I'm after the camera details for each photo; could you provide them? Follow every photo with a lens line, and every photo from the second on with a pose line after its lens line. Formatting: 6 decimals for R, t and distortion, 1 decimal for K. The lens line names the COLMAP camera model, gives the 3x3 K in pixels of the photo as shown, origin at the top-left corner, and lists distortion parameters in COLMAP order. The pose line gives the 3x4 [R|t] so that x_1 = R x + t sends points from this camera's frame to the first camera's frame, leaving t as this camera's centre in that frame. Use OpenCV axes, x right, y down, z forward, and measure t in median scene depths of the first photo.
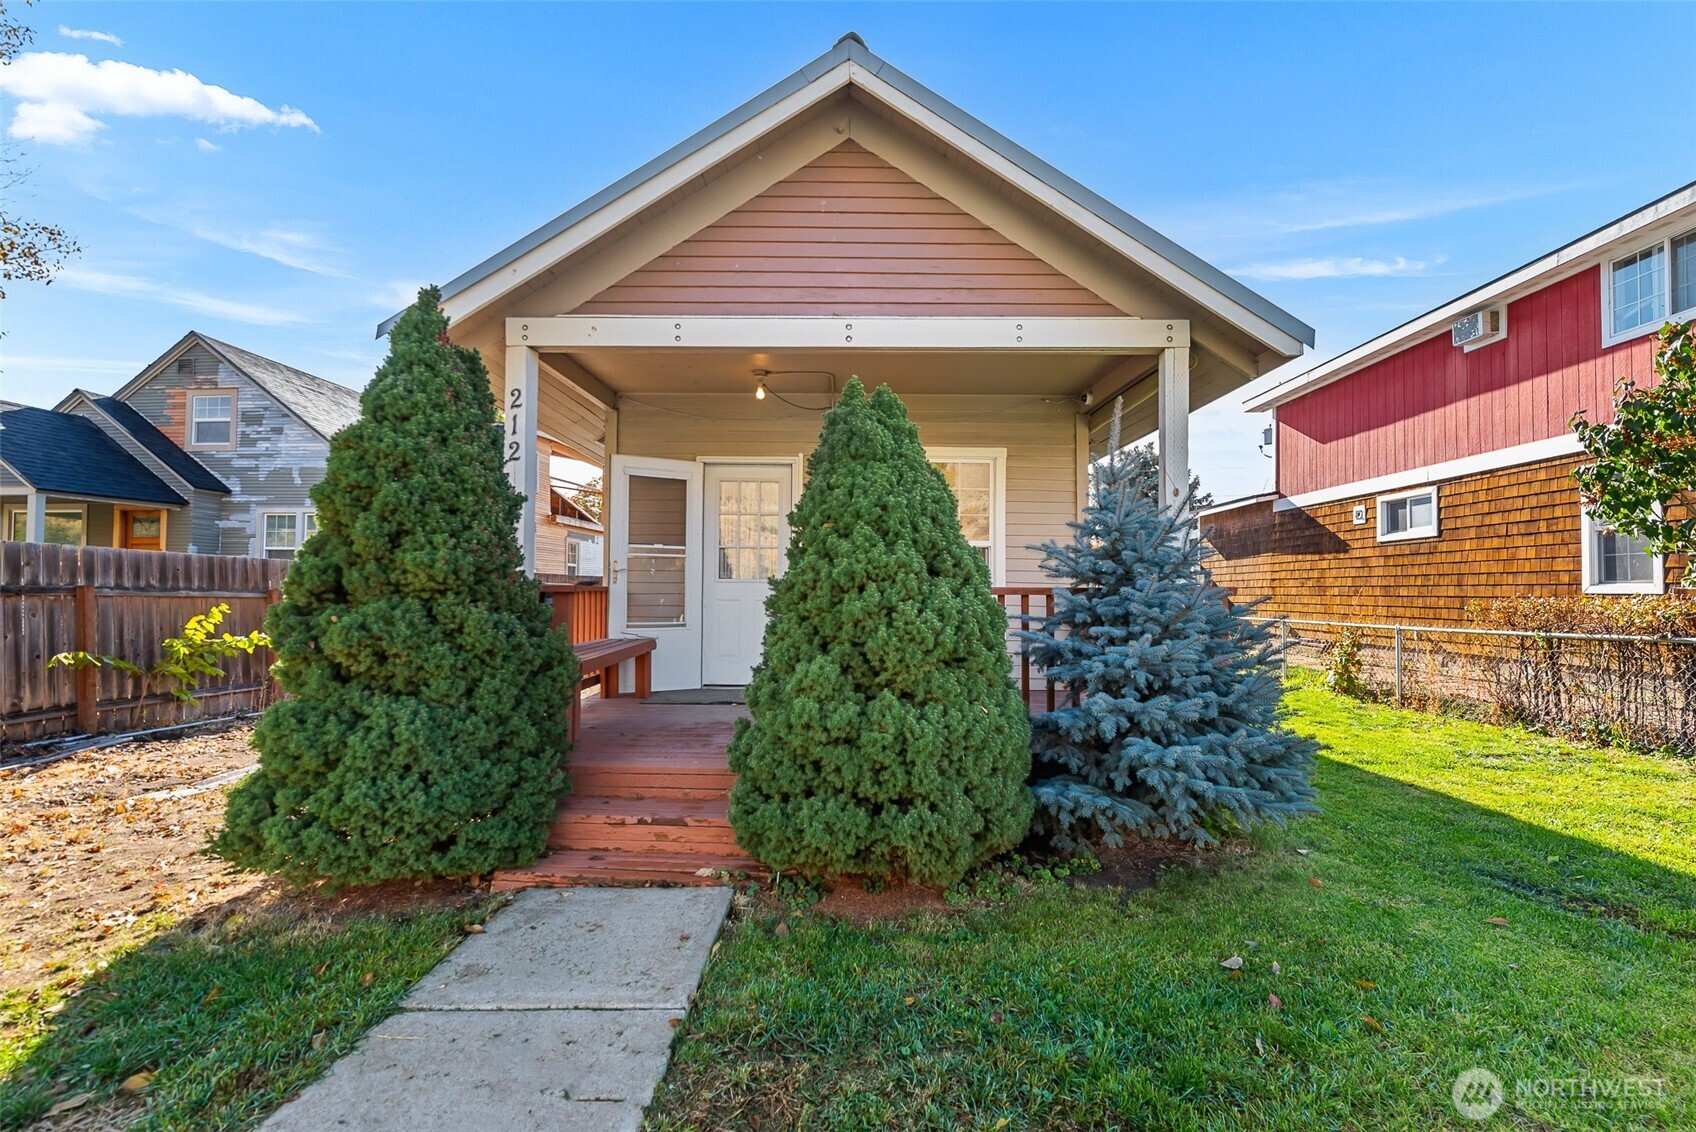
lens RADIAL K [[749.7, 0, 841.0], [0, 749.7, 587.7], [0, 0, 1]] dist [-0.001862, 0.001041]
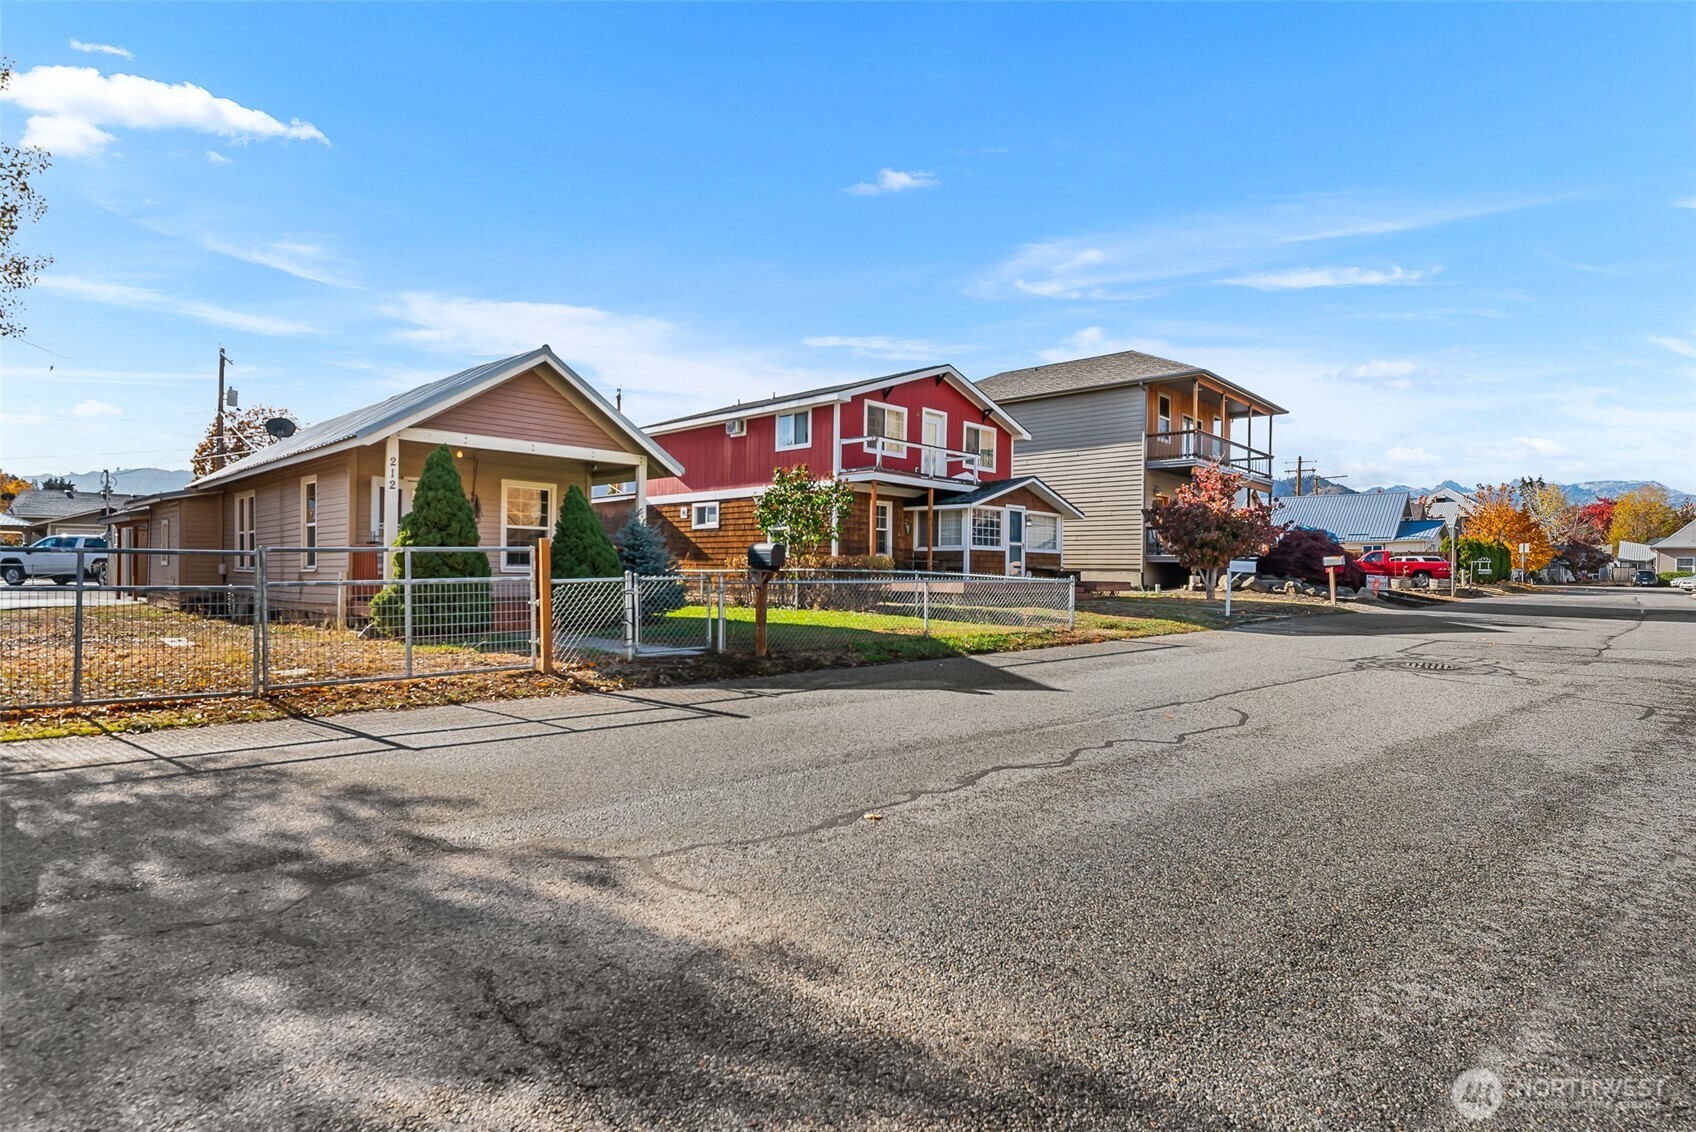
lens RADIAL K [[876.9, 0, 846.3], [0, 876.9, 565.4], [0, 0, 1]] dist [-0.001756, 0.000624]
pose [[0.691240, 0.010374, 0.722551, -1.407916], [-0.017621, 0.999842, 0.002502, 0.036430], [-0.722411, -0.014462, 0.691313, -1.853901]]
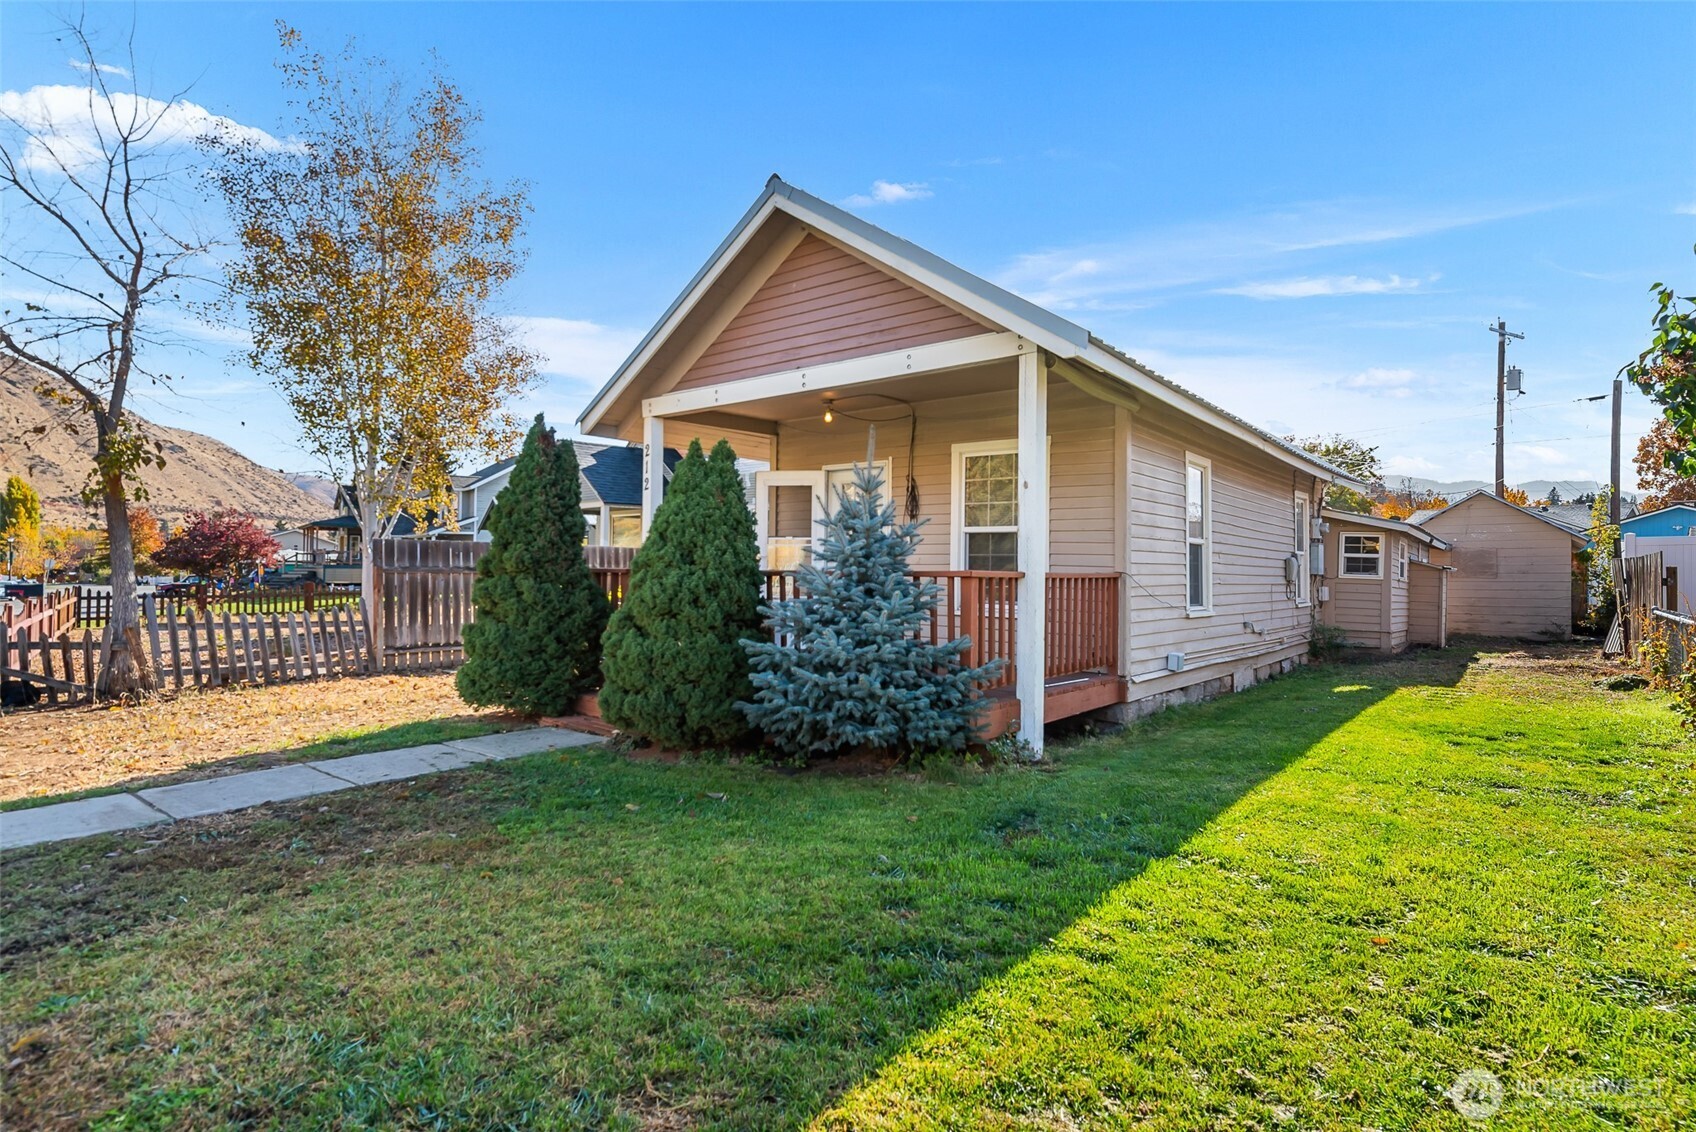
lens RADIAL K [[876.9, 0, 844.3], [0, 876.9, 572.6], [0, 0, 1]] dist [-0.001756, 0.000624]
pose [[0.772565, 0.005179, -0.634915, 1.050462], [0.000496, 0.999962, 0.008759, -0.009231], [0.634935, -0.007082, 0.772533, -0.169276]]
